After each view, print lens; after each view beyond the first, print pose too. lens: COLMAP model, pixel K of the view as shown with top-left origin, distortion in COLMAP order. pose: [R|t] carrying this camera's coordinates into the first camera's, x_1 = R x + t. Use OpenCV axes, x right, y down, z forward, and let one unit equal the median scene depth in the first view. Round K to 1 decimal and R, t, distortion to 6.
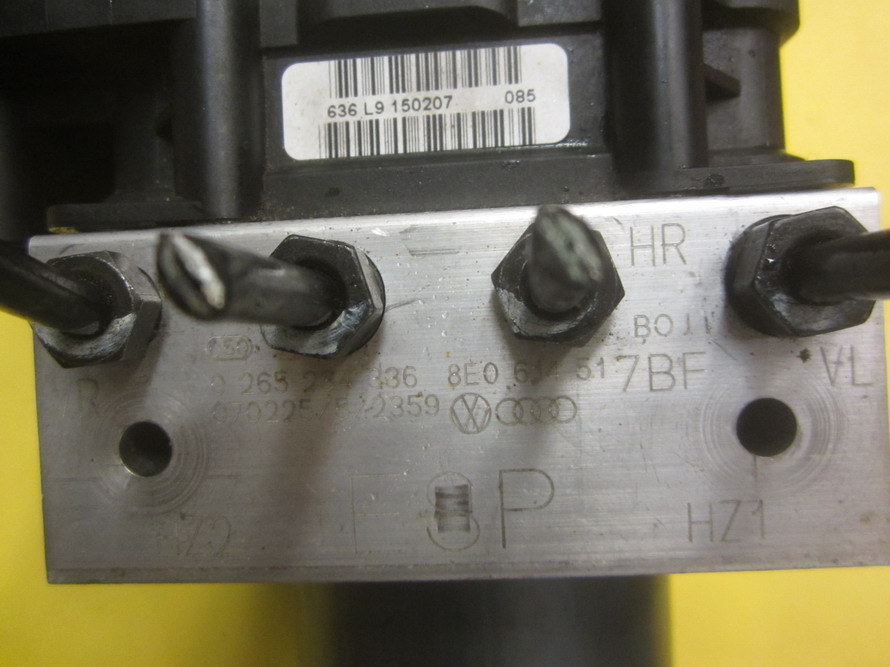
lens RADIAL K [[756.6, 0, 445.0], [0, 756.6, 333.5], [0, 0, 1]] dist [-0.038532, -0.000103]
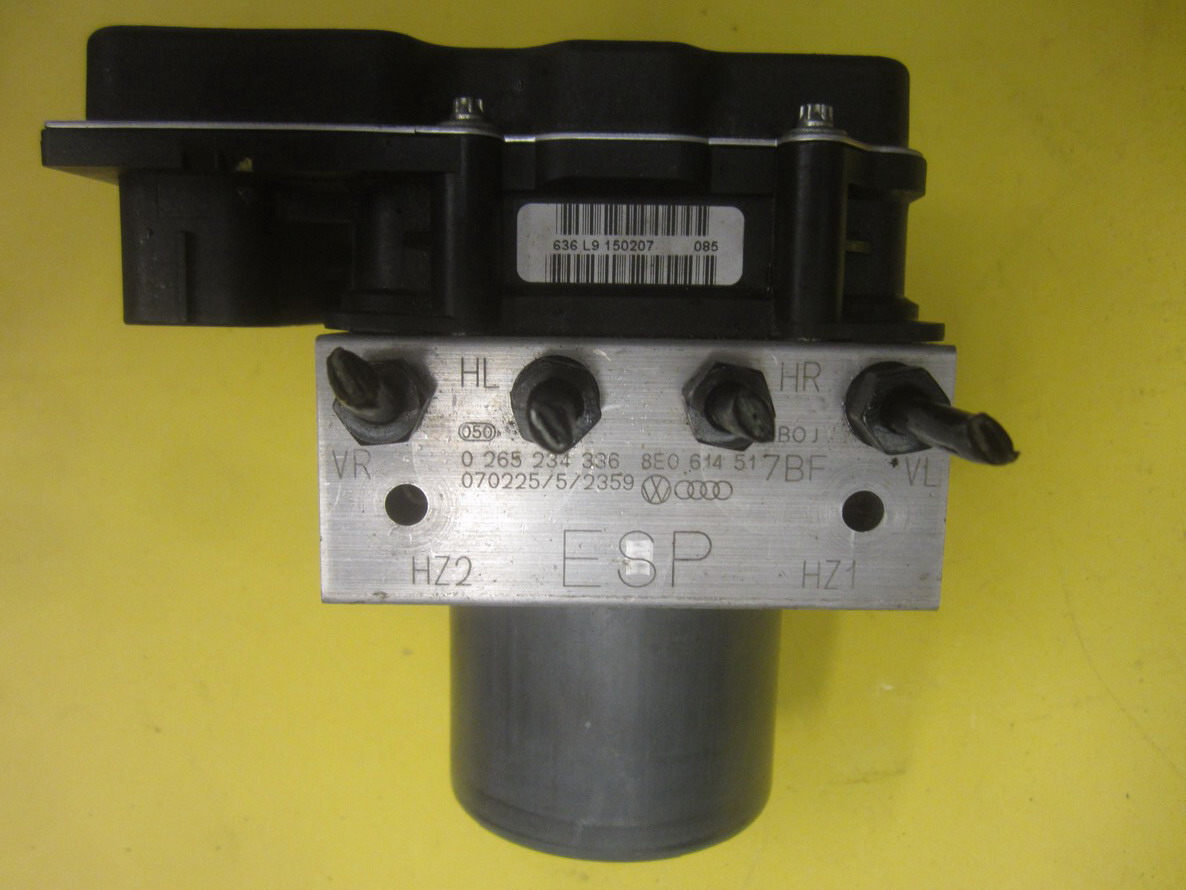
lens RADIAL K [[1008.3, 0, 593.0], [0, 1008.3, 445.0], [0, 0, 1]] dist [-0.038532, -0.000103]
pose [[0.995193, 0.045273, 0.086840, -0.224816], [-0.057461, 0.987990, 0.143438, -0.212562], [-0.079303, -0.147739, 0.985842, -0.724854]]
